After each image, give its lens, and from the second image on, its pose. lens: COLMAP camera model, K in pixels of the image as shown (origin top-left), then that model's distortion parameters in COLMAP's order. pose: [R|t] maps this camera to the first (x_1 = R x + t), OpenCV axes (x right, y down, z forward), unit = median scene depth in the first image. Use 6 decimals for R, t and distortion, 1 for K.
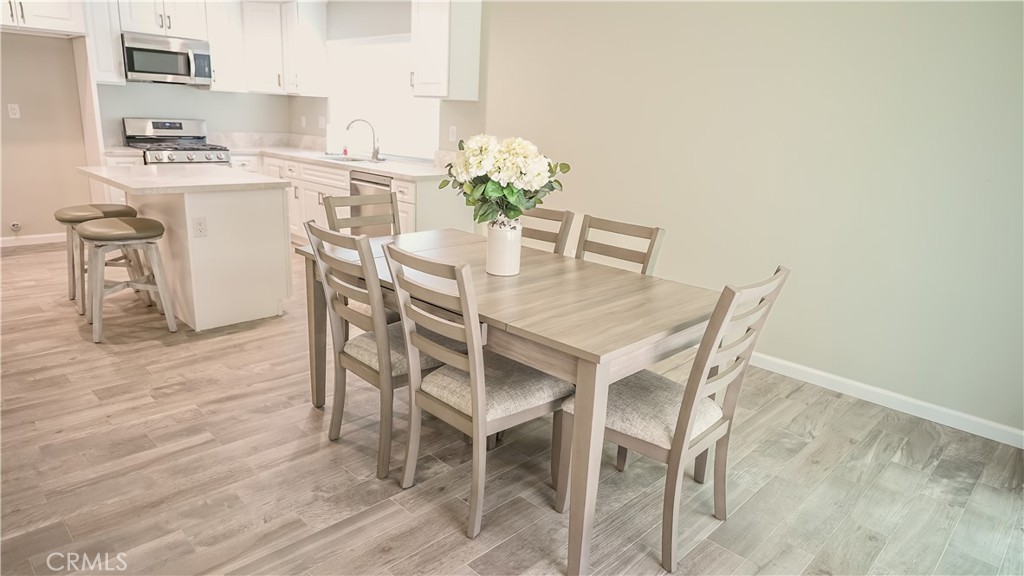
lens RADIAL K [[625.5, 0, 505.4], [0, 625.5, 284.8], [0, 0, 1]] dist [0.007584, -0.004289]
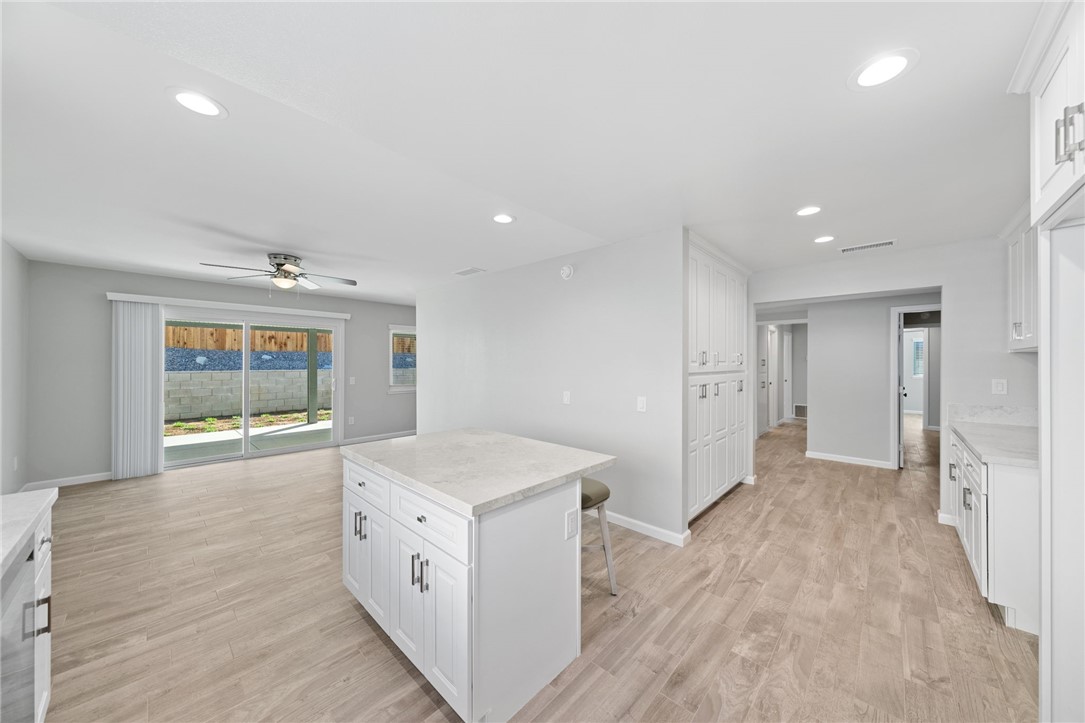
lens RADIAL K [[372.4, 0, 549.1], [0, 372.4, 360.9], [0, 0, 1]] dist [0.000693, -0.000173]
pose [[-0.997896, -0.050472, -0.040688, -0.777580], [-0.059315, 0.964110, 0.258792, -0.558264], [0.026166, 0.260661, -0.965076, 1.895533]]
